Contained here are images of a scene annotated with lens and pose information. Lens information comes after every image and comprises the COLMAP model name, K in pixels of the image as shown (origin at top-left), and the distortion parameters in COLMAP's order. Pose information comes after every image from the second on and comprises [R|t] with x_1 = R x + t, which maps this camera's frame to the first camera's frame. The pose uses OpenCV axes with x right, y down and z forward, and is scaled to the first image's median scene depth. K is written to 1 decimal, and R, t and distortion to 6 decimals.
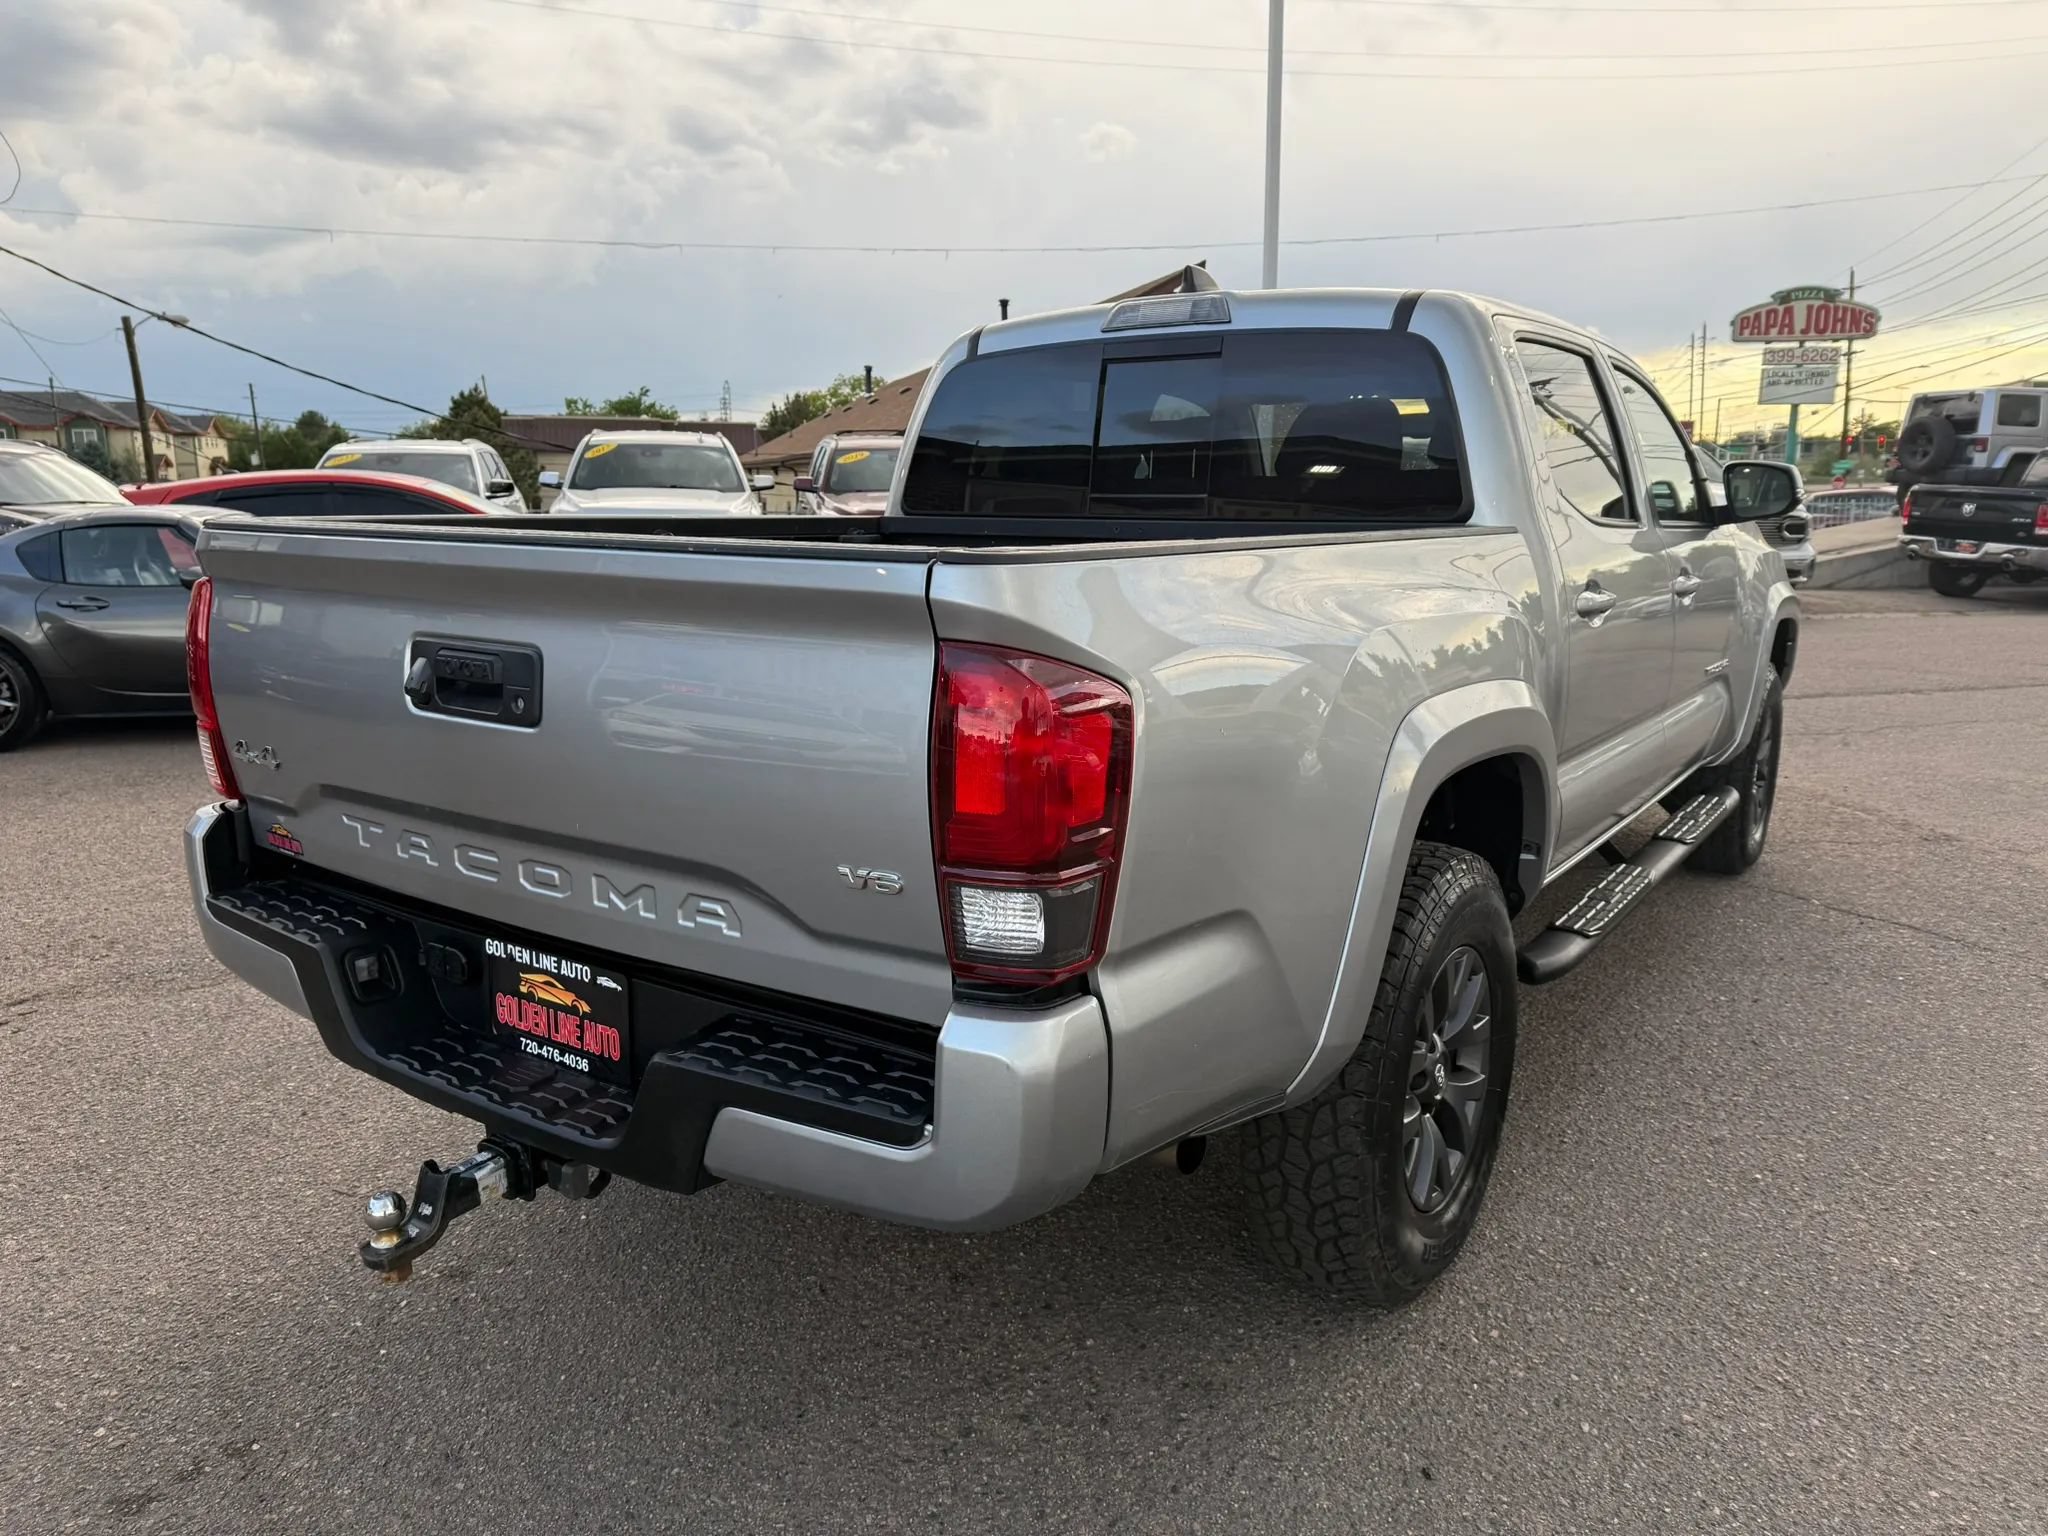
lens RADIAL K [[1456.4, 0, 1024.0], [0, 1456.4, 768.0], [0, 0, 1]] dist [0.001439, -0.006939]
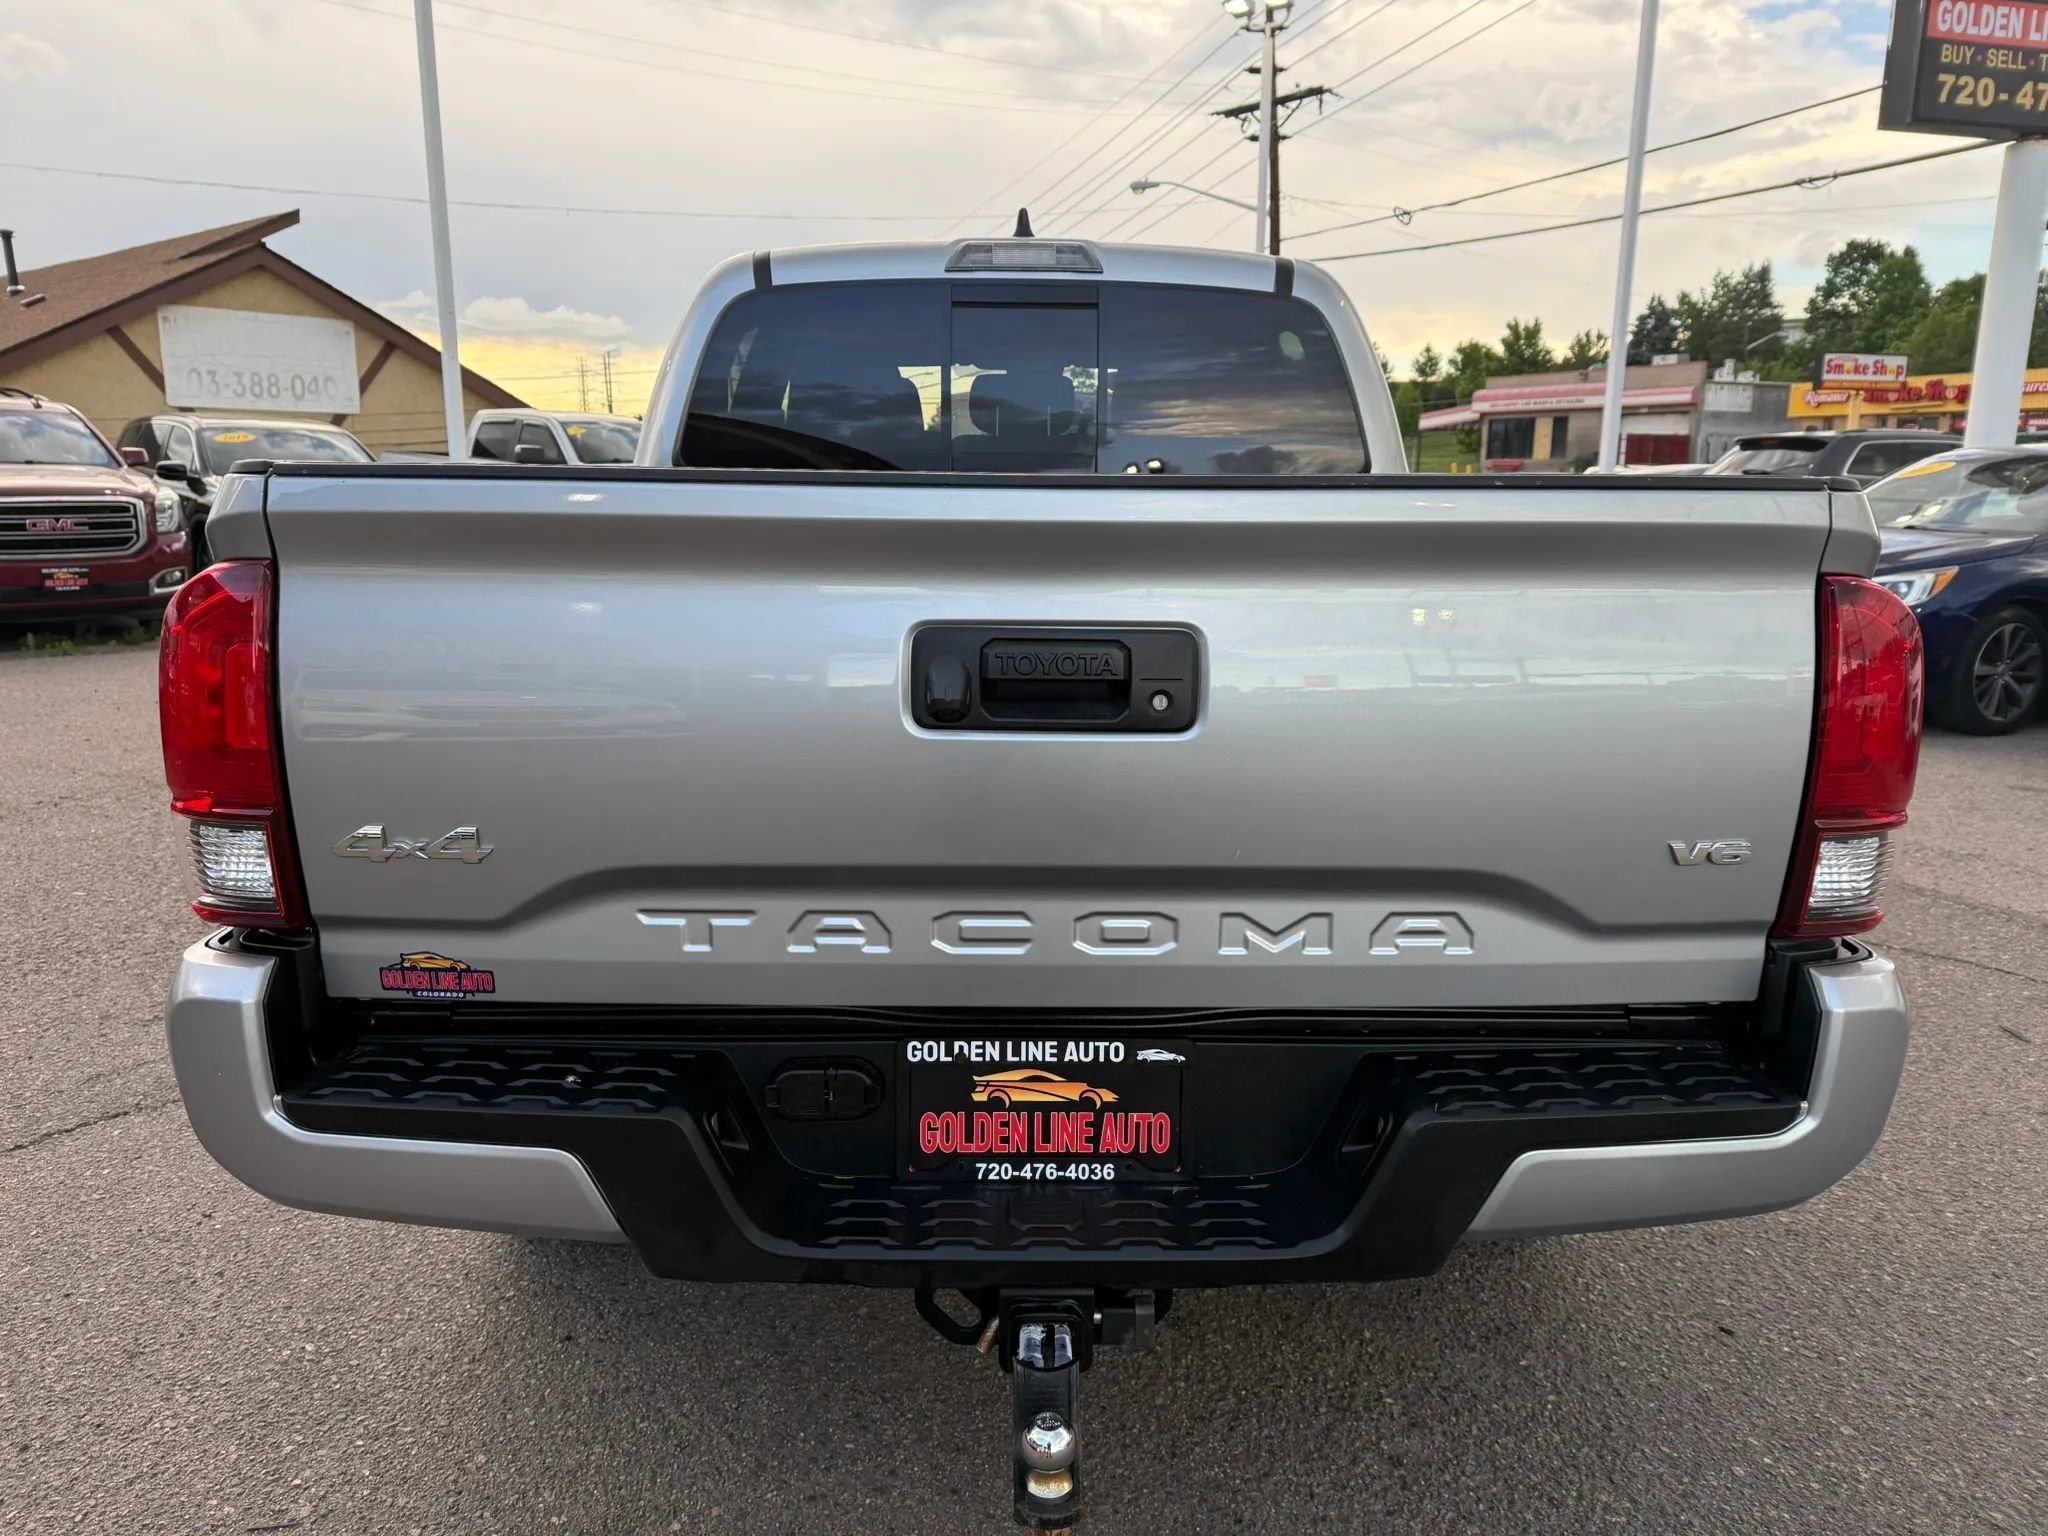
lens RADIAL K [[1445.6, 0, 1029.3], [0, 1445.6, 758.8], [0, 0, 1]] dist [0.021137, -0.018849]
pose [[0.813291, -0.105473, 0.572218, -0.743721], [0.101221, 0.994085, 0.039368, -0.045780], [-0.572985, 0.025903, 0.819156, 0.391783]]
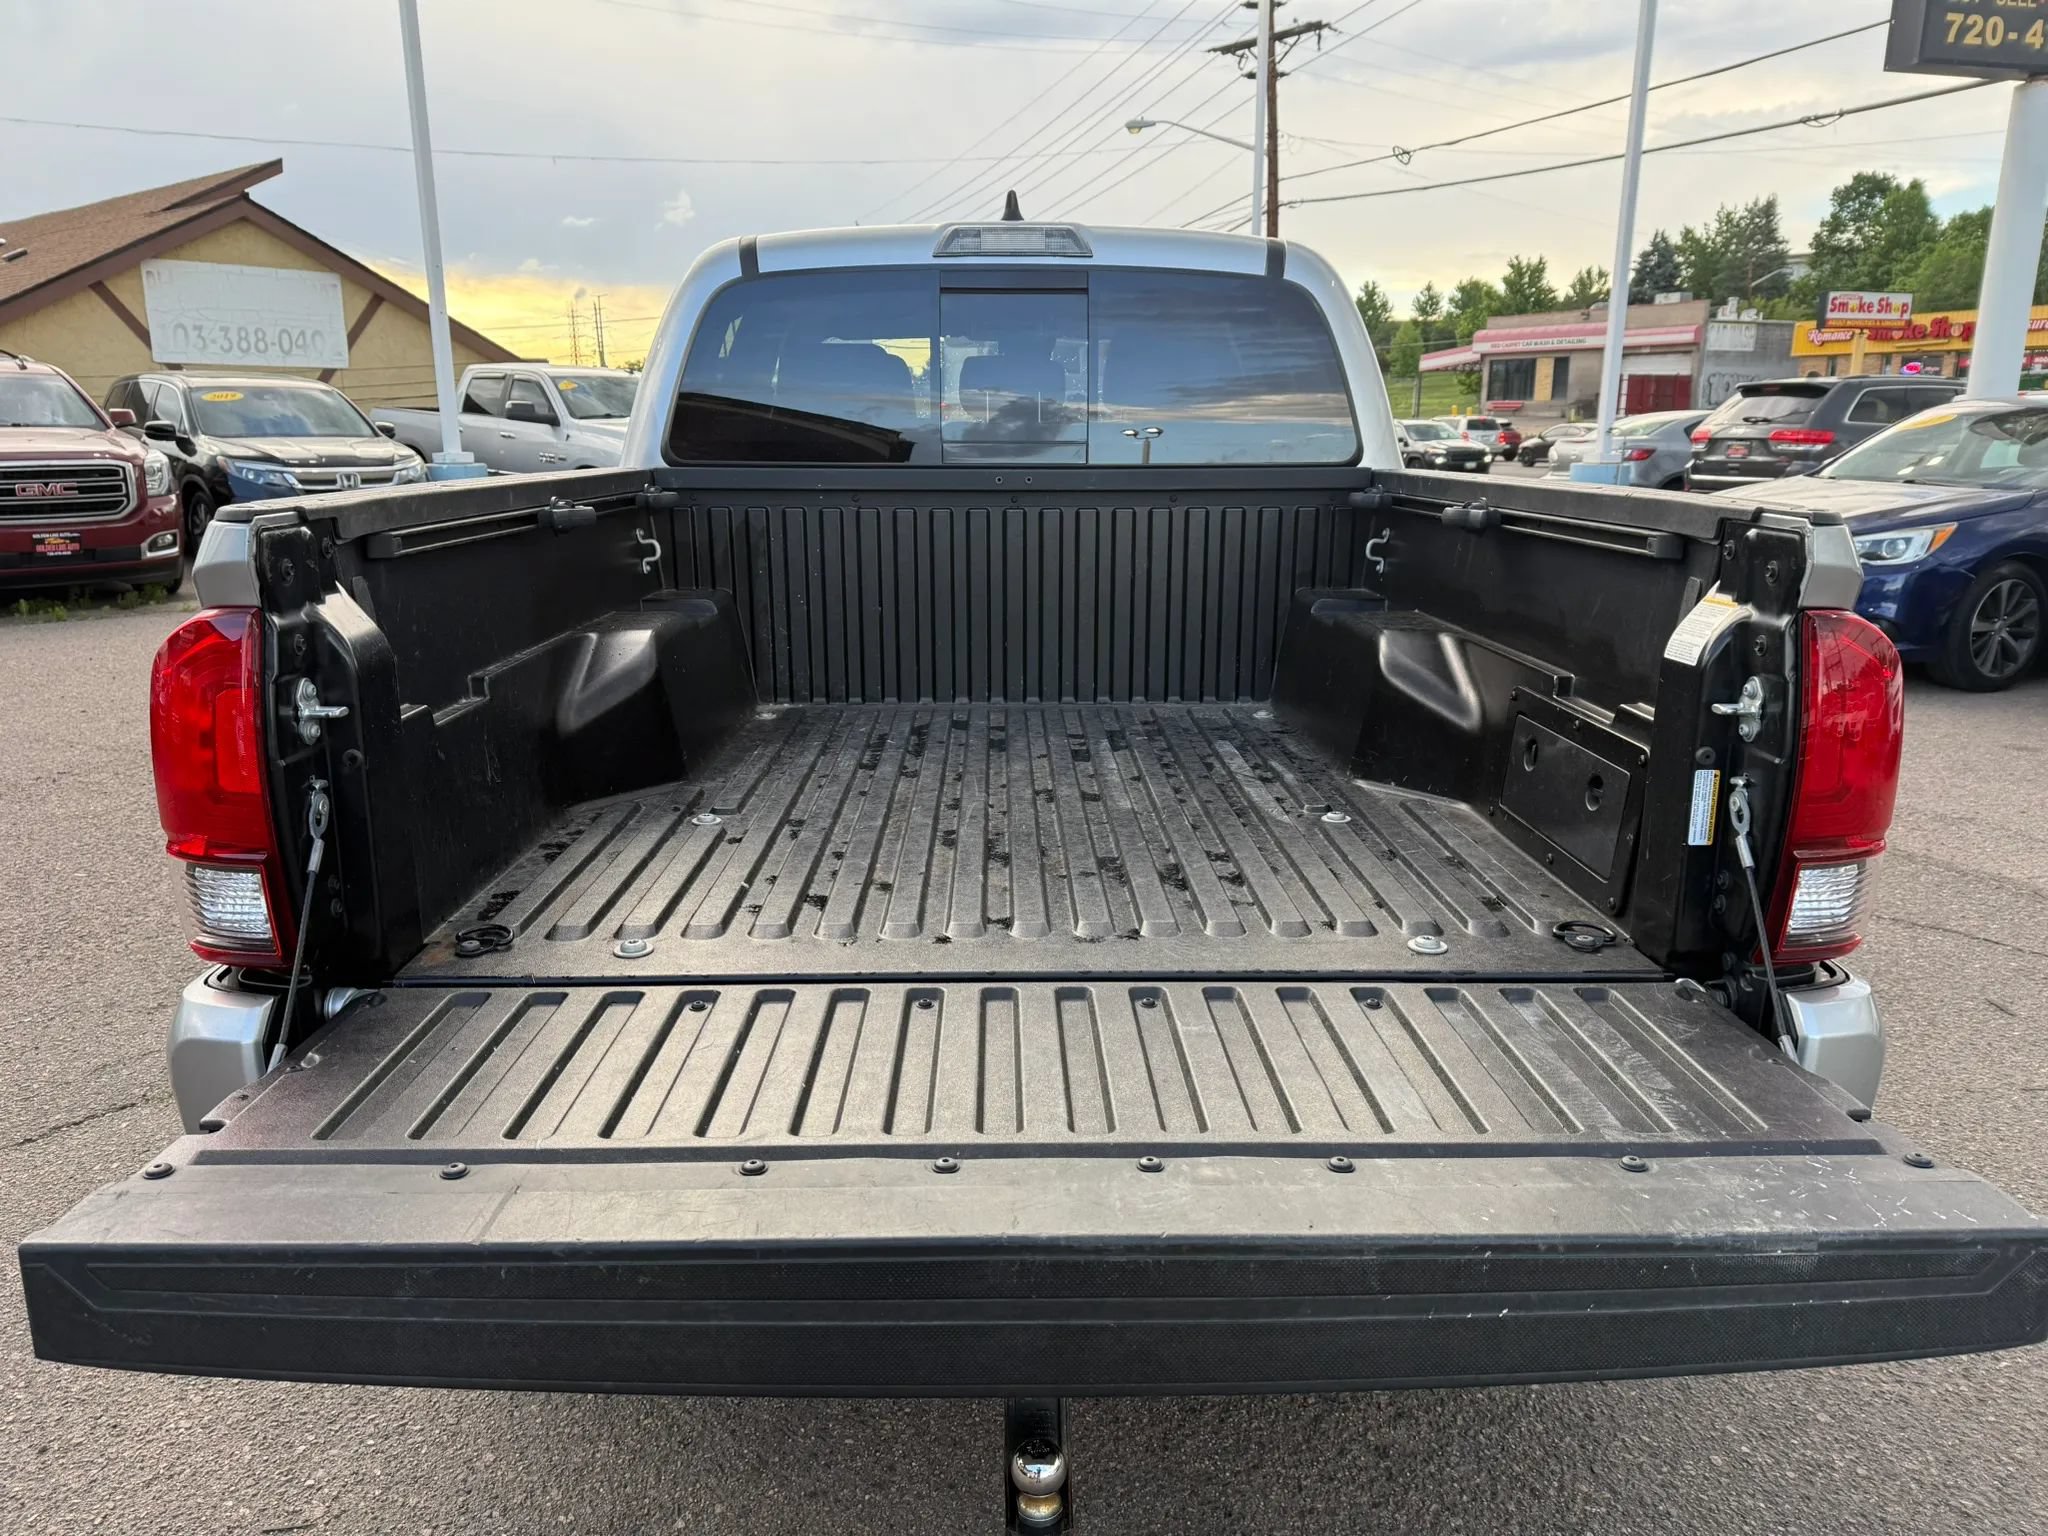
lens RADIAL K [[1445.7, 0, 1028.4], [0, 1445.7, 761.2], [0, 0, 1]] dist [0.021490, -0.018562]
pose [[0.812263, -0.133387, 0.567835, -0.737008], [0.108649, 0.991063, 0.077387, -0.088675], [-0.573083, -0.001164, 0.819496, 0.382902]]
